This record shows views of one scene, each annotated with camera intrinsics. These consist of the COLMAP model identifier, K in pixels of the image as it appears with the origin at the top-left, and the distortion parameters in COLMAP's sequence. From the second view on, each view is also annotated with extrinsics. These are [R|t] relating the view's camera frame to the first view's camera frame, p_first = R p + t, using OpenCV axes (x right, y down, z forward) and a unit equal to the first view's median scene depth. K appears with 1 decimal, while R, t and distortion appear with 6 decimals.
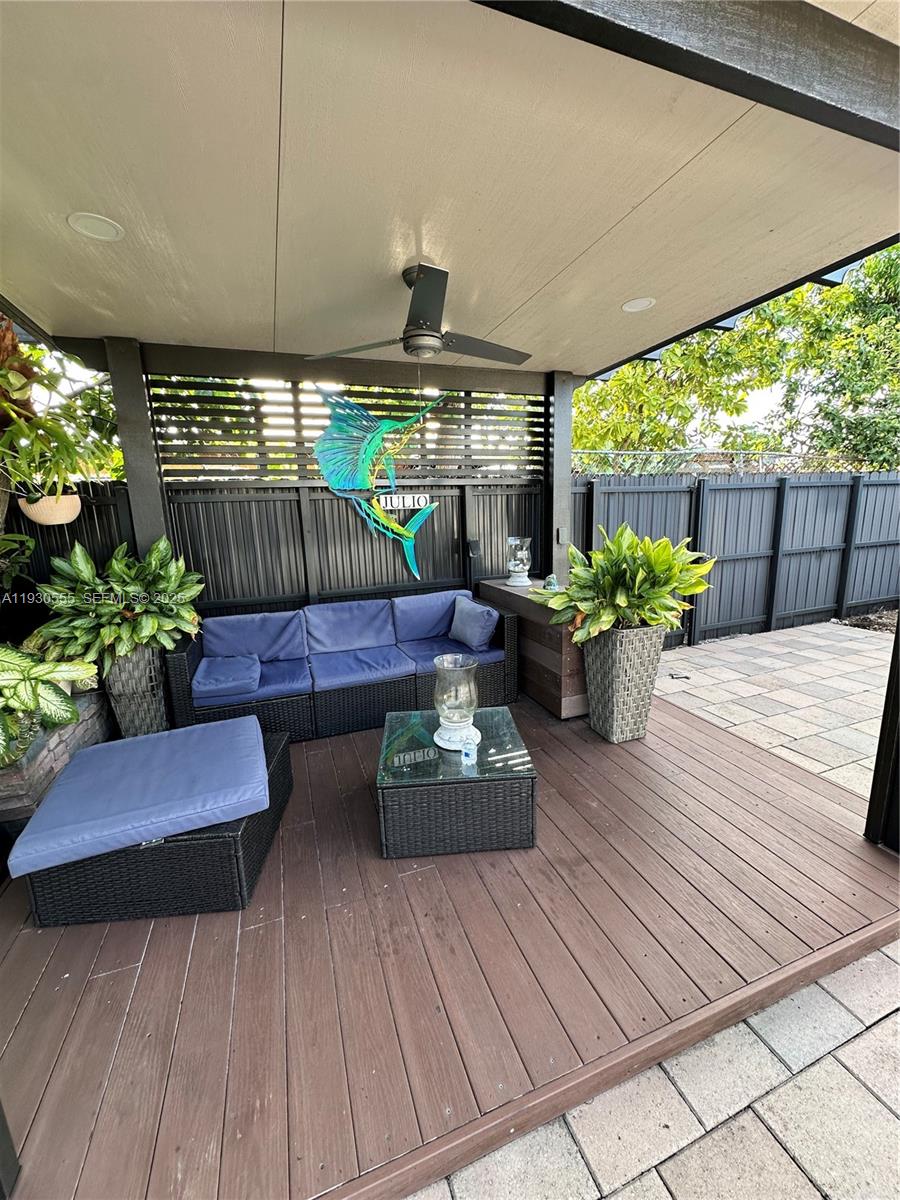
lens RADIAL K [[484.1, 0, 450.0], [0, 484.1, 600.0], [0, 0, 1]] dist [-0.000553, 0.000092]
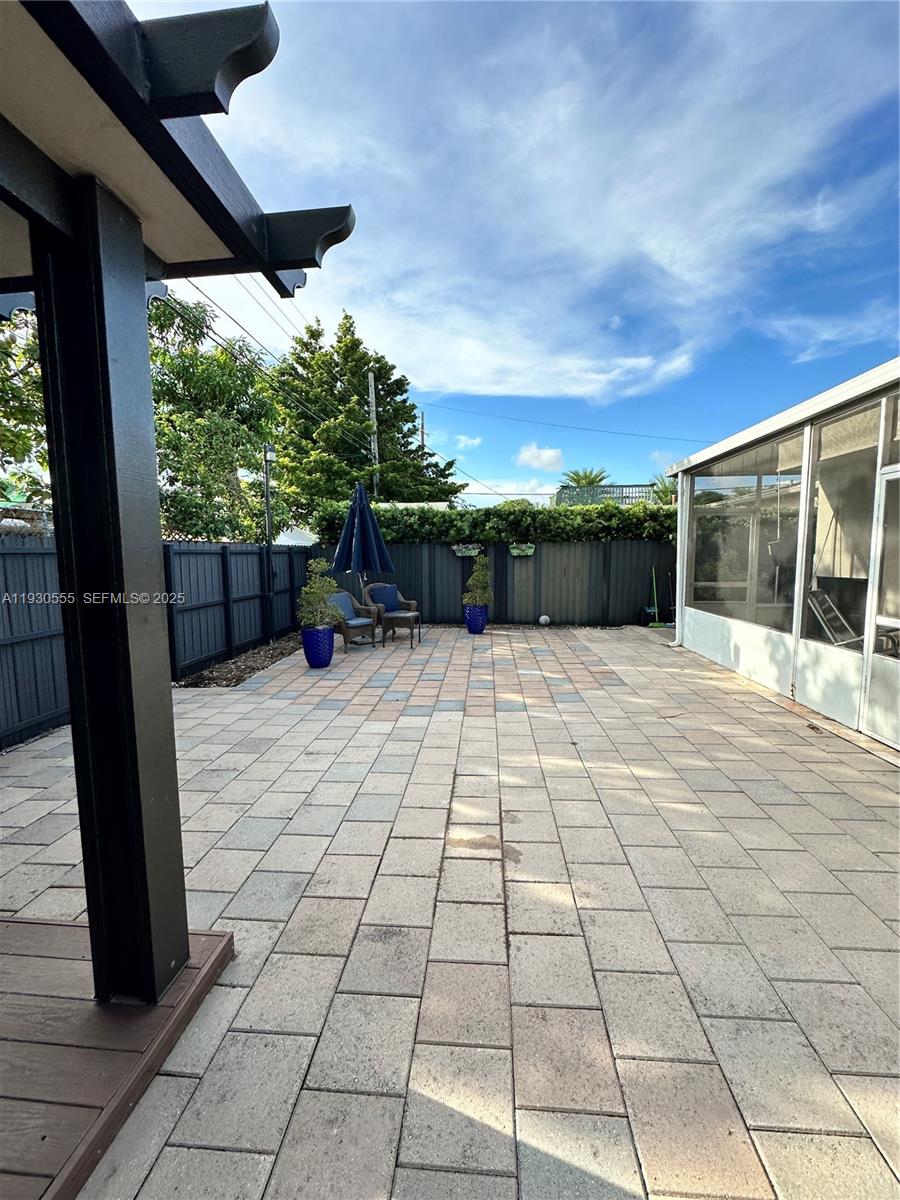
lens RADIAL K [[479.2, 0, 470.1], [0, 479.2, 590.7], [0, 0, 1]] dist [-0.001698, 0.000036]
pose [[0.394537, -0.044544, 0.917800, 0.160175], [0.177835, 0.983641, -0.028707, -0.011760], [-0.901507, 0.174543, 0.396005, 0.014169]]
